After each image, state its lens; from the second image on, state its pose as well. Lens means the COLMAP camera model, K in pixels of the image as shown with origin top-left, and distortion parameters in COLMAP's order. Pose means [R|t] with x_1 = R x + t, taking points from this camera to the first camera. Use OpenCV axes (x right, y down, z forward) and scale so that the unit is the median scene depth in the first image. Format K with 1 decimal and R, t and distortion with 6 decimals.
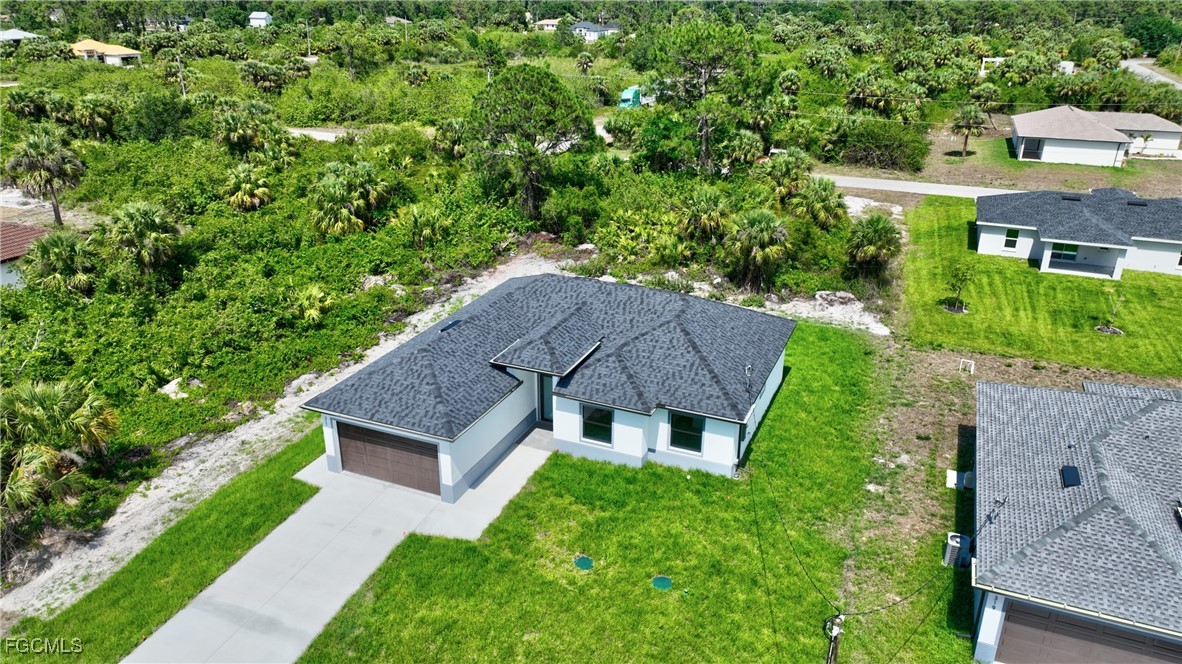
lens RADIAL K [[830.1, 0, 591.4], [0, 830.1, 336.0], [0, 0, 1]] dist [0.008875, -0.002534]
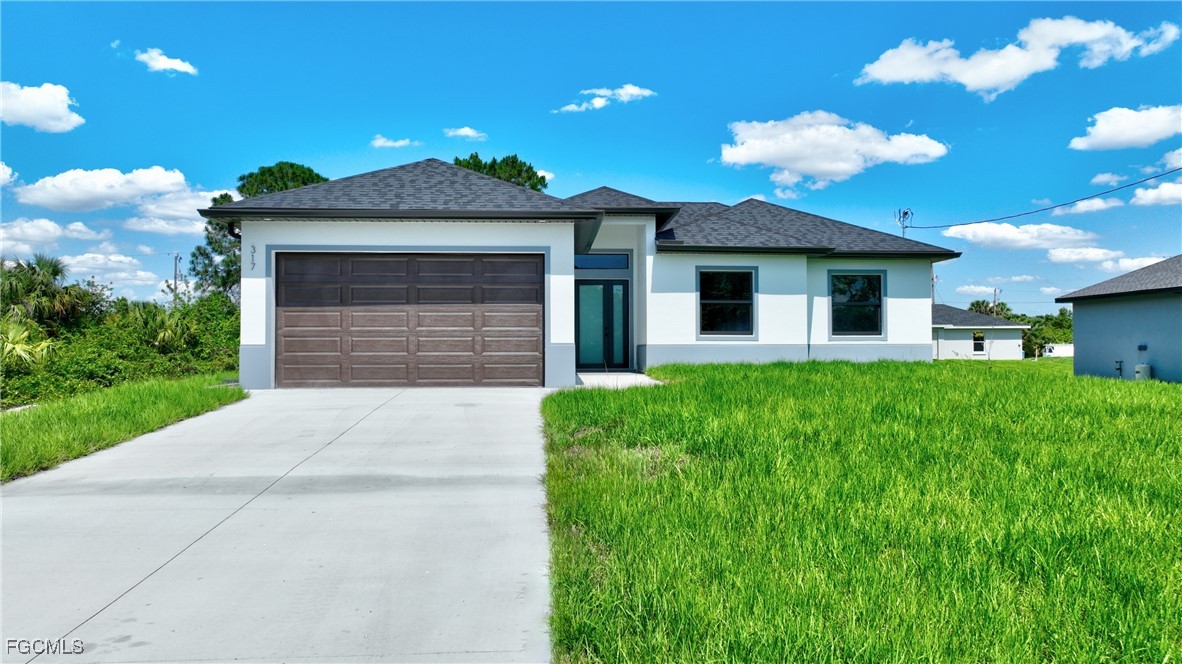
lens RADIAL K [[830.1, 0, 591.4], [0, 830.1, 336.0], [0, 0, 1]] dist [0.008875, -0.002534]
pose [[0.894734, 0.001368, 0.446597, -0.212566], [0.177418, 0.916611, -0.358255, 0.198749], [-0.409846, 0.399777, 0.819881, 0.342076]]
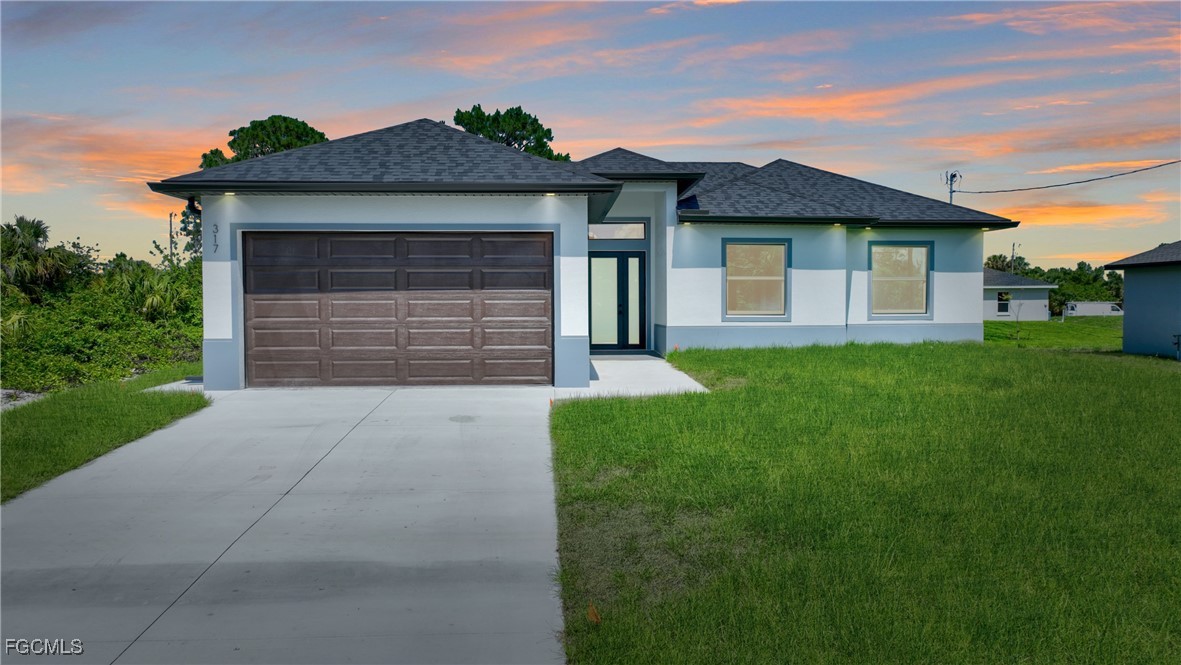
lens RADIAL K [[832.2, 0, 590.5], [0, 832.2, 332.5], [0, 0, 1]] dist [0.009115, 0.003292]
pose [[0.898381, -0.023320, 0.438597, -0.199191], [0.175726, 0.934268, -0.310265, 0.175014], [-0.402532, 0.355809, 0.843426, 0.368308]]
